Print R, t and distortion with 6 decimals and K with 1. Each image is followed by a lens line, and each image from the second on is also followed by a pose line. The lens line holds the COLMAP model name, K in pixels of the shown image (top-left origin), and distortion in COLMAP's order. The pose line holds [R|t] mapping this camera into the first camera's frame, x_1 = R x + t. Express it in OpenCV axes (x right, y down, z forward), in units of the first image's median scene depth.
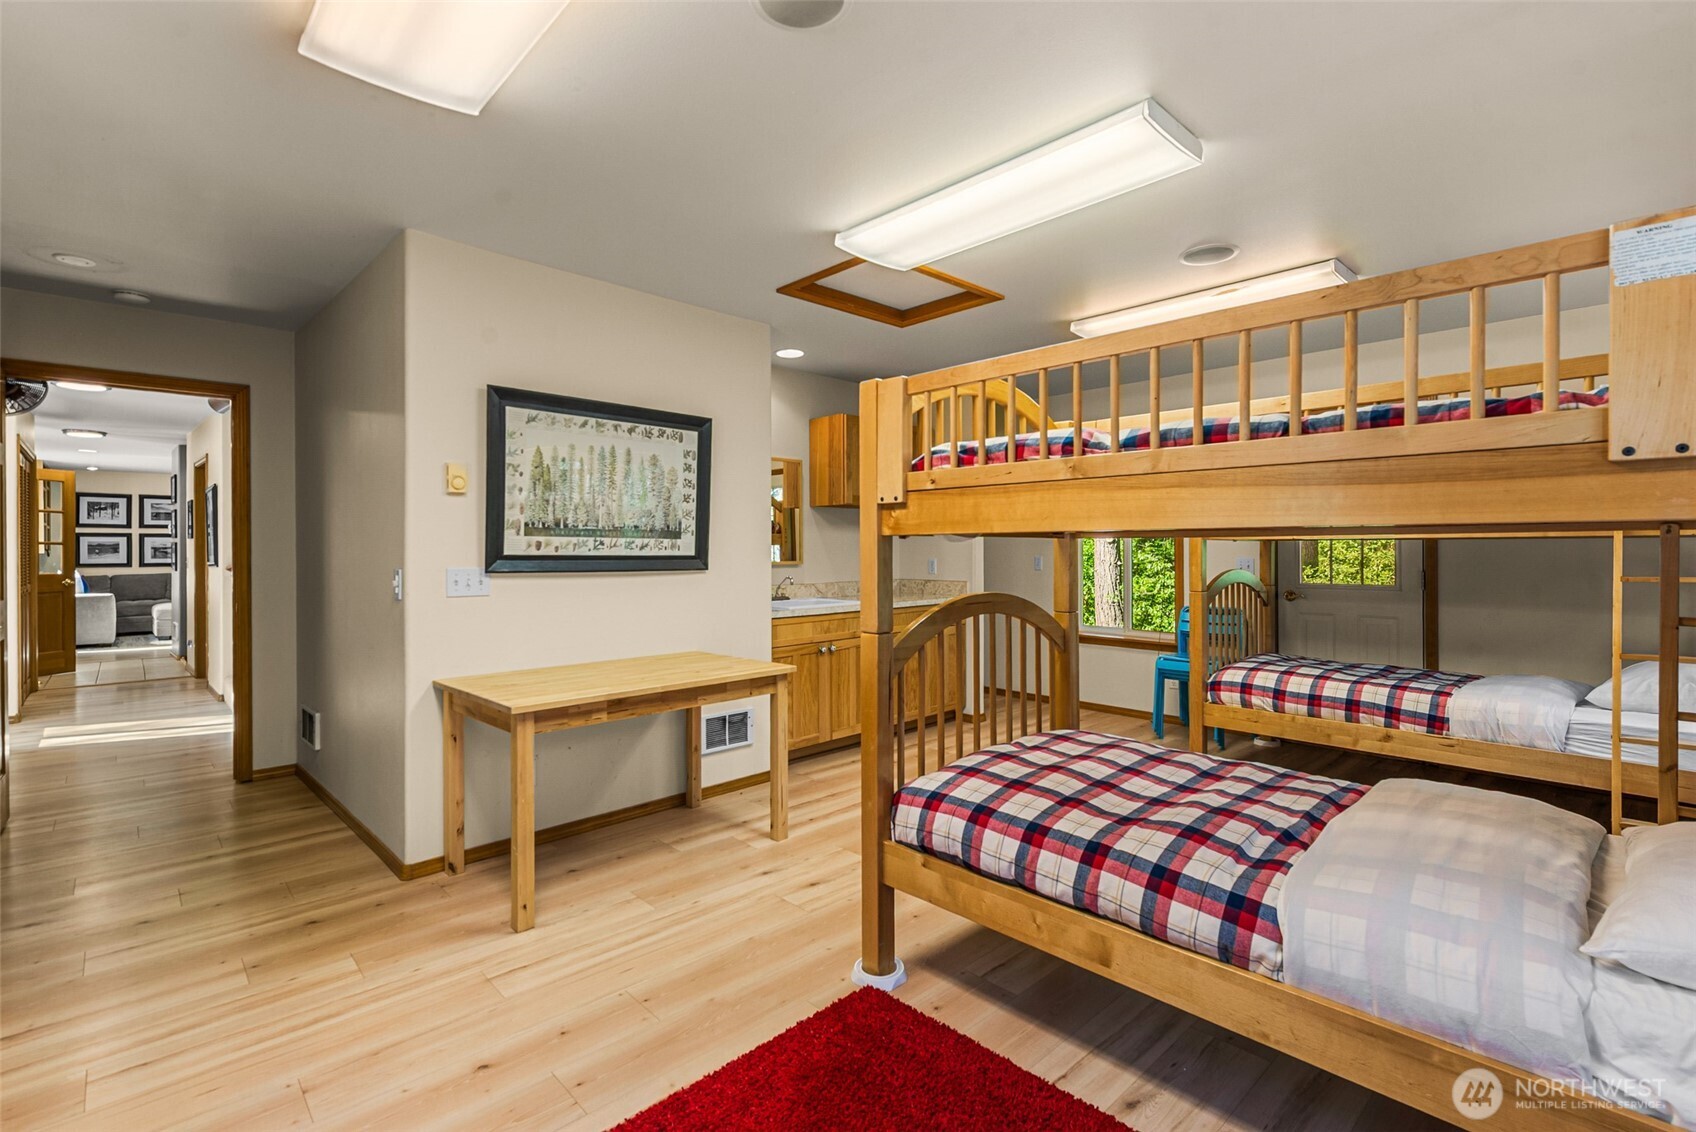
lens RADIAL K [[786.4, 0, 876.4], [0, 786.4, 551.4], [0, 0, 1]] dist [0.005399, 0.000446]
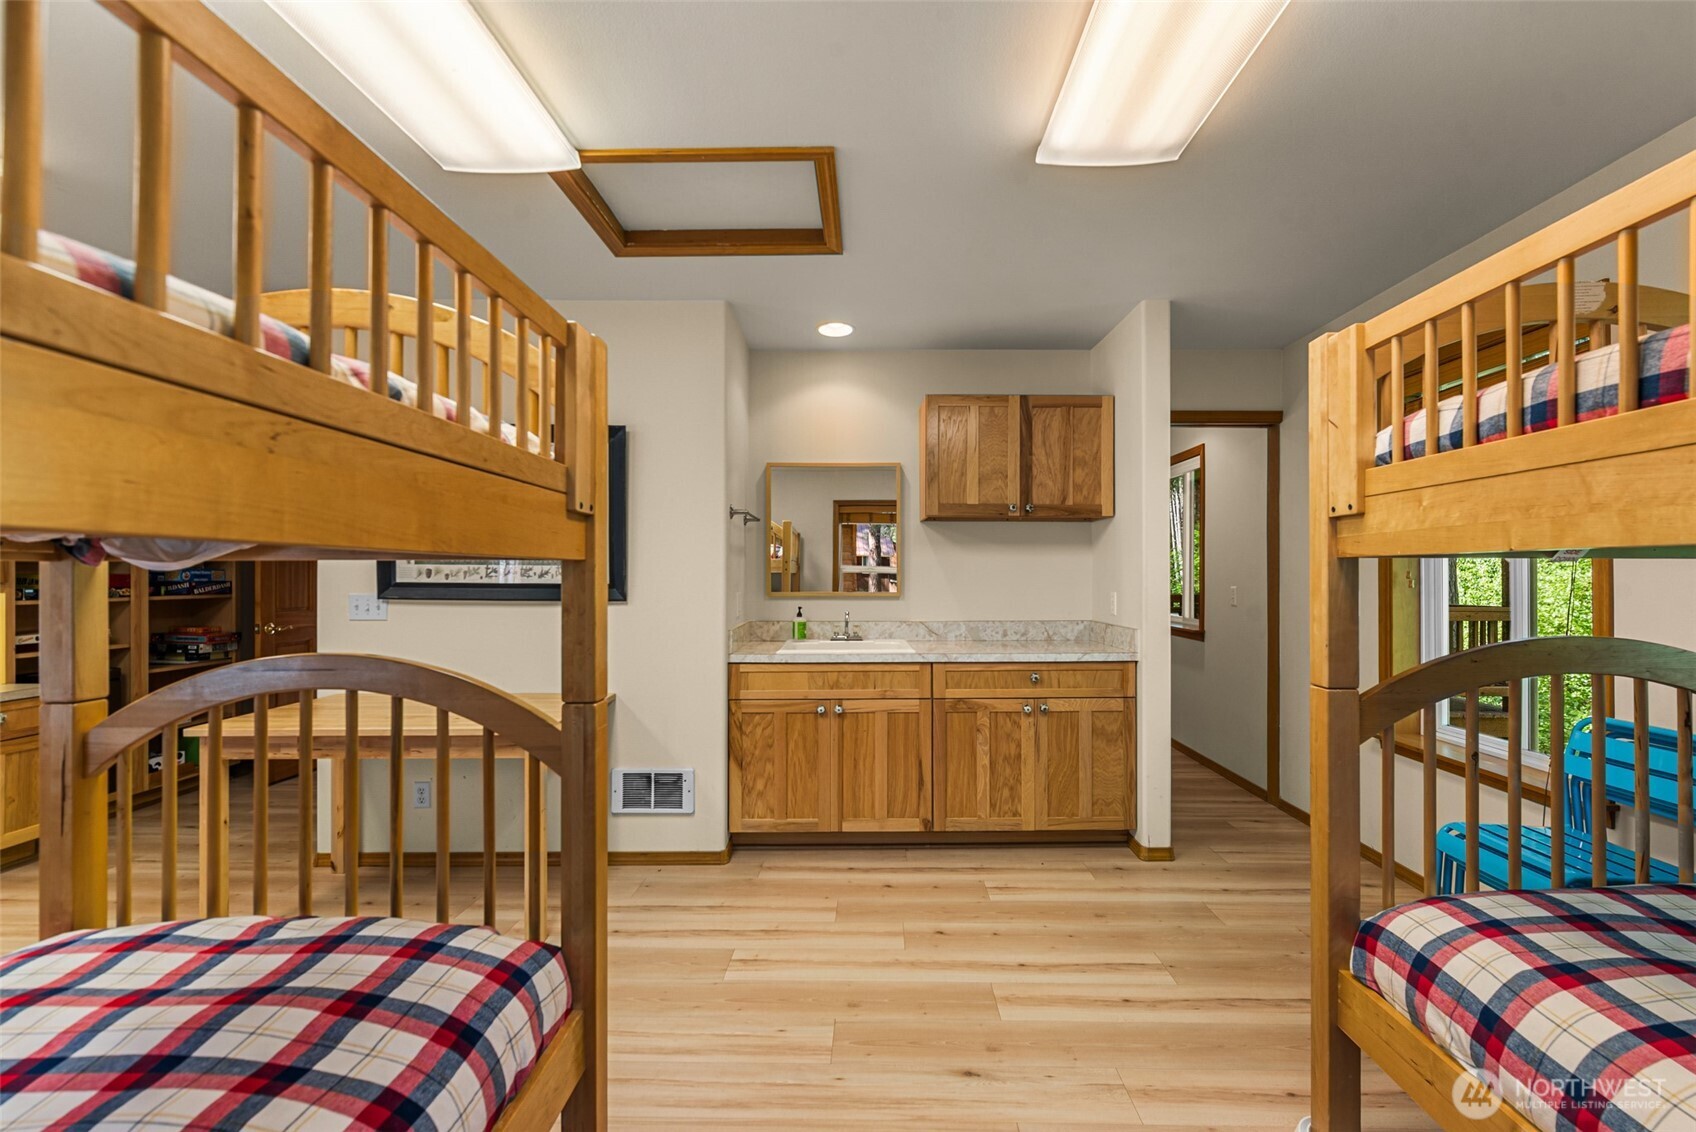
lens RADIAL K [[744.3, 0, 857.1], [0, 744.3, 578.3], [0, 0, 1]] dist [-0.001181, 0.000917]
pose [[0.699776, 0.000018, -0.714362, 0.538814], [-0.002924, 0.999992, -0.002840, 0.000084], [0.714356, 0.004076, 0.699770, 0.598394]]
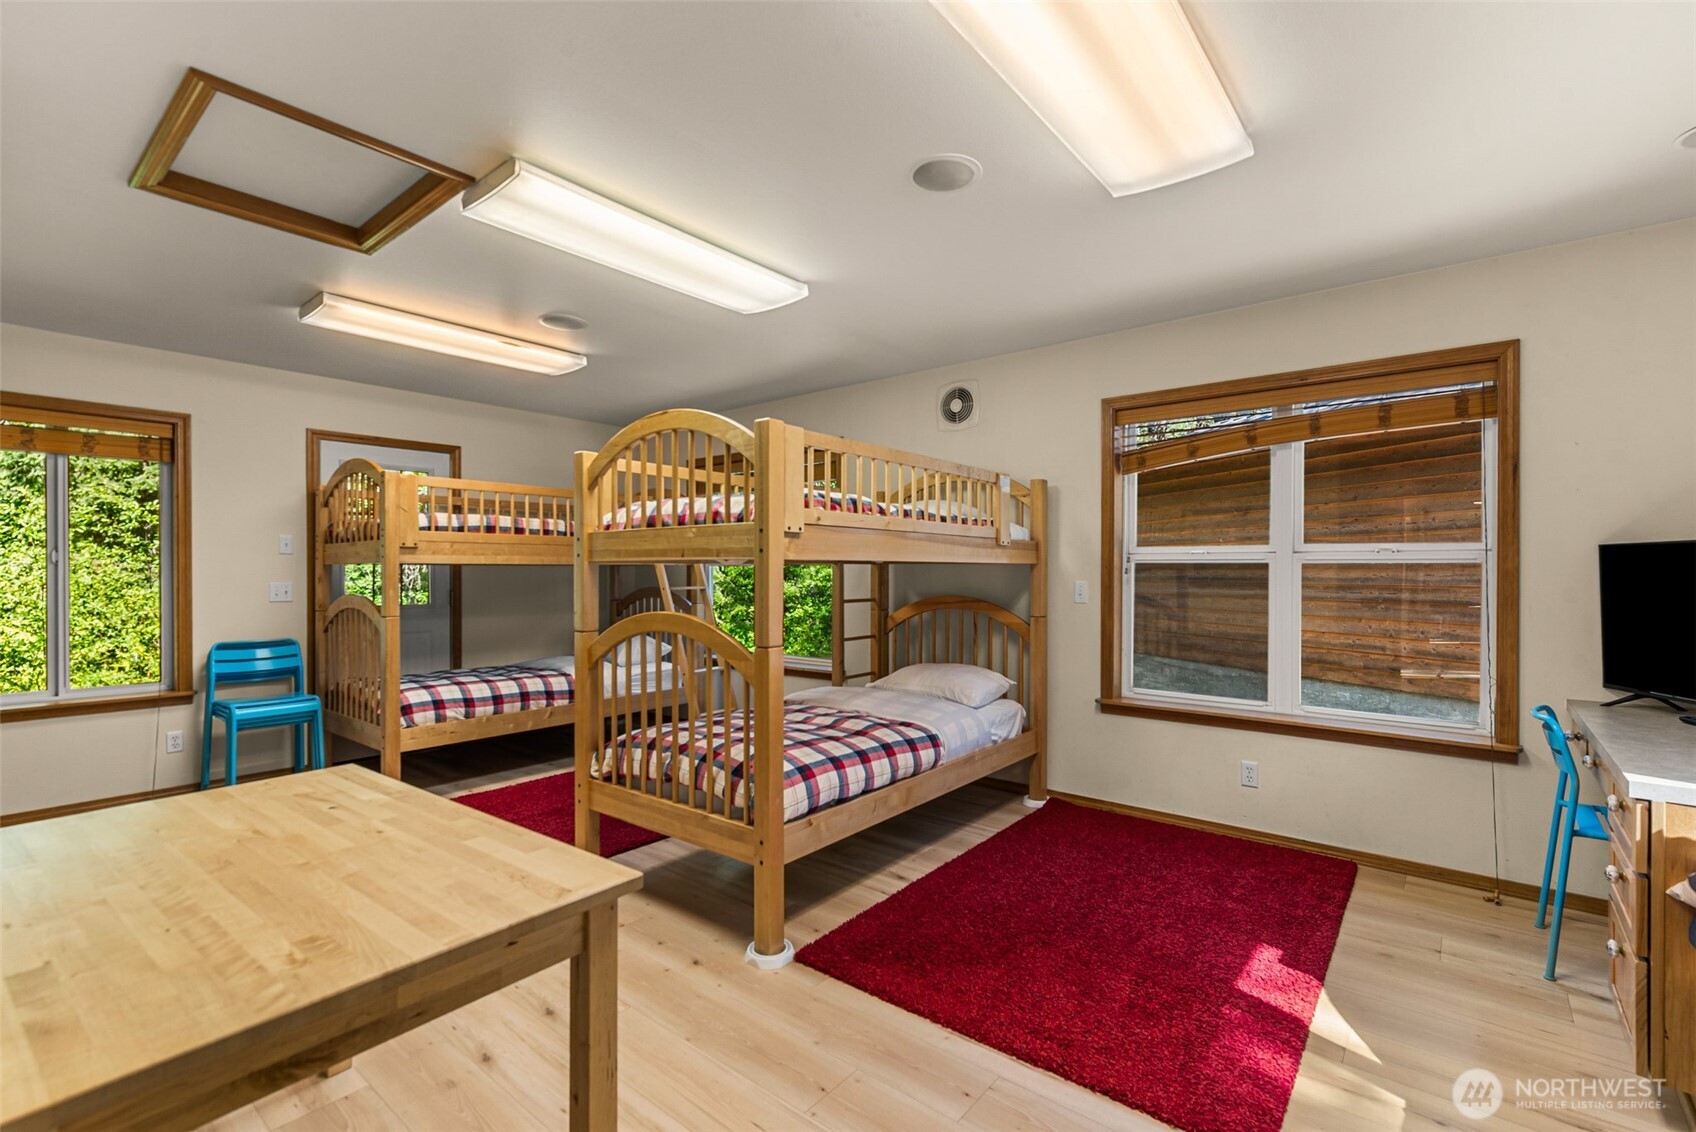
lens RADIAL K [[744.3, 0, 858.6], [0, 744.3, 573.2], [0, 0, 1]] dist [-0.001181, 0.000917]
pose [[-0.120741, -0.000474, 0.992684, -0.599374], [0.004445, 0.999990, 0.001018, -0.000743], [-0.992674, 0.004535, -0.120738, 0.569837]]
